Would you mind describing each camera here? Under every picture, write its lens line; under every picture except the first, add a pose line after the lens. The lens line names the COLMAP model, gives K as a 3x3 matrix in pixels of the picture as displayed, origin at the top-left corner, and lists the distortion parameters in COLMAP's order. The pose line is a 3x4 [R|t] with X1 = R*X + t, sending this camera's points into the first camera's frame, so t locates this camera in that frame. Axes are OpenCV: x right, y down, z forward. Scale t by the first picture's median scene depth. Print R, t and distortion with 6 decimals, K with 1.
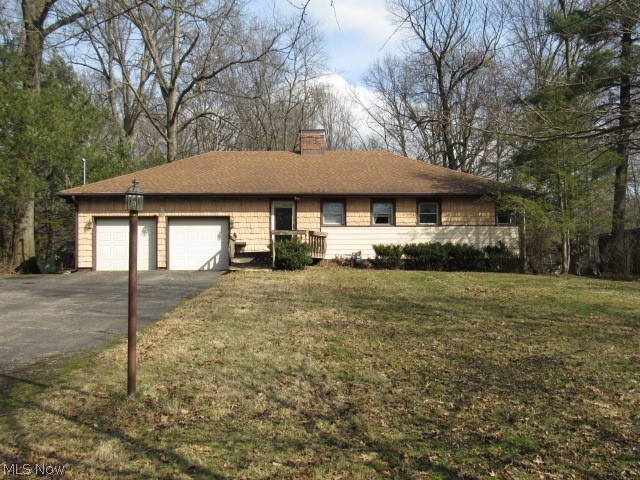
lens RADIAL K [[758.4, 0, 320.8], [0, 758.4, 240.3], [0, 0, 1]] dist [-0.036136, 0.000000]
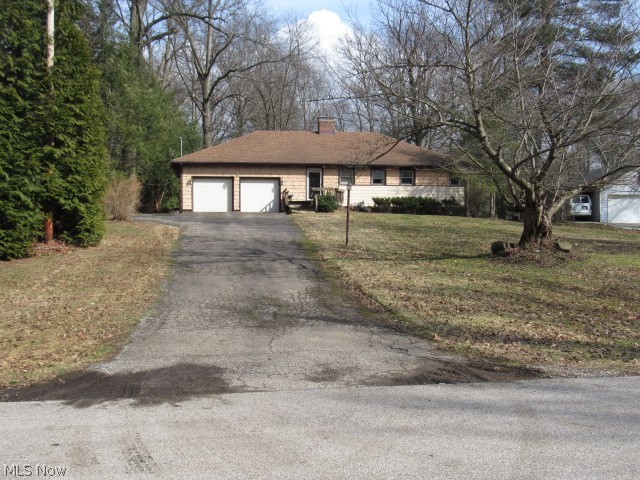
lens RADIAL K [[729.4, 0, 319.6], [0, 729.4, 239.6], [0, 0, 1]] dist [-0.084573, 0.000000]
pose [[0.998413, 0.011119, 0.055211, -0.121268], [-0.014979, 0.997433, 0.070016, -0.010614], [-0.054291, -0.070732, 0.996017, -0.499072]]
